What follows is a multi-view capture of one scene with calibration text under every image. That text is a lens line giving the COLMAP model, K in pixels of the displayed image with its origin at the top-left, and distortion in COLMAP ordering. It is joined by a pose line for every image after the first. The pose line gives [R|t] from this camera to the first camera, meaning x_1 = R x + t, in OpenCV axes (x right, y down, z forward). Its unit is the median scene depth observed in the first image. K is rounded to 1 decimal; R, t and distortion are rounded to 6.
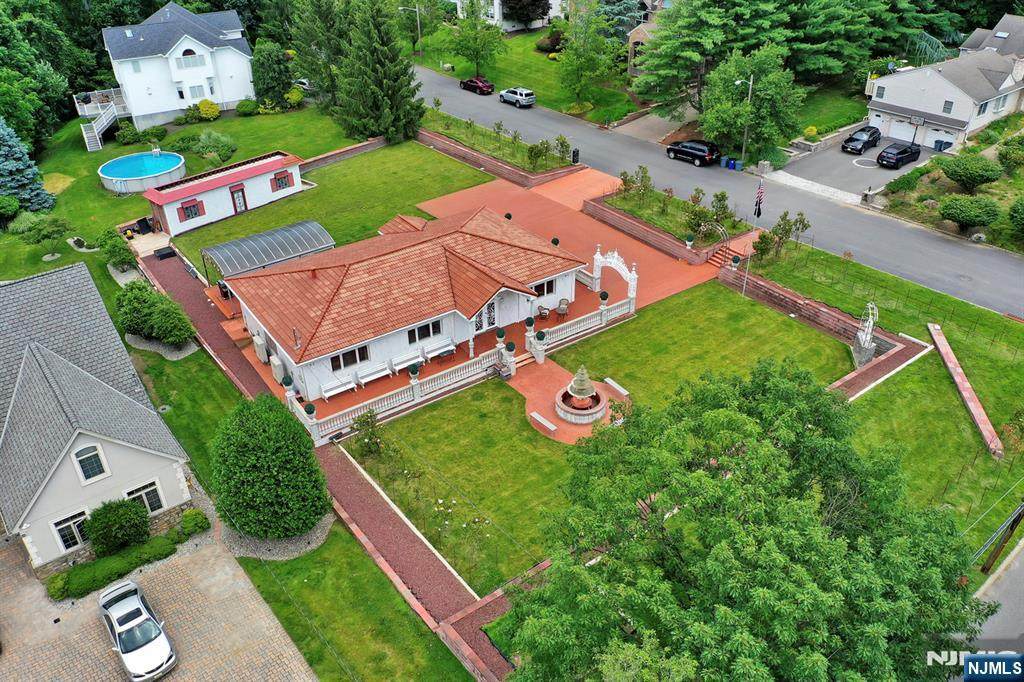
lens RADIAL K [[798.1, 0, 508.6], [0, 798.1, 340.5], [0, 0, 1]] dist [-0.013055, -0.003852]
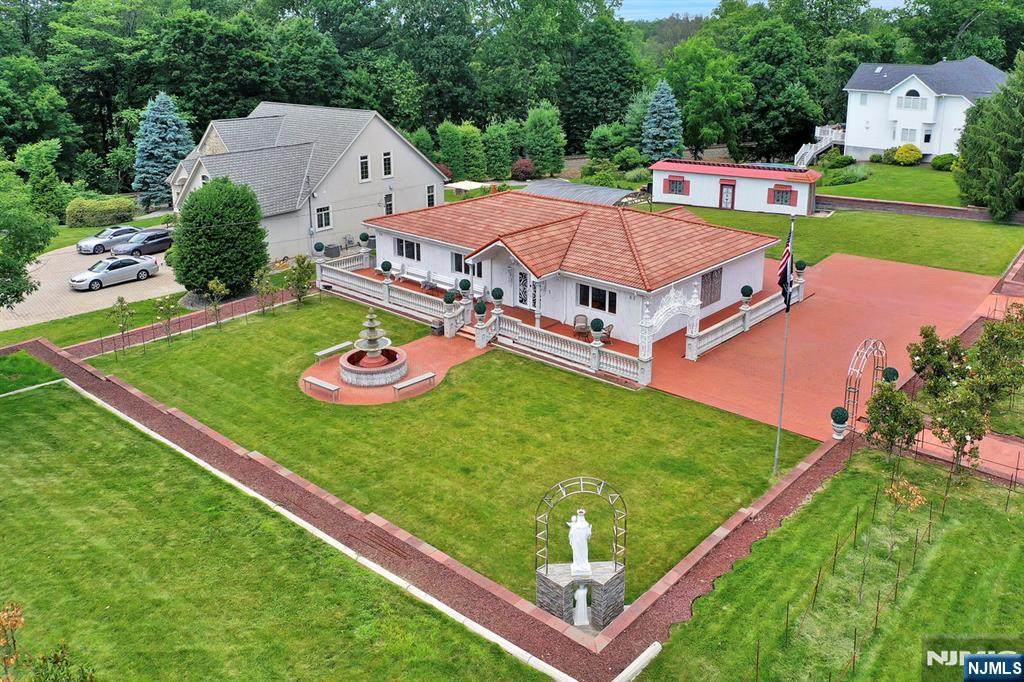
lens RADIAL K [[821.2, 0, 560.5], [0, 821.2, 217.1], [0, 0, 1]] dist [0.000284, 0.000453]
pose [[0.256722, 0.231337, -0.938391, 0.531978], [-0.513330, 0.855297, 0.070418, -0.119996], [0.818893, 0.463626, 0.338326, 0.510667]]
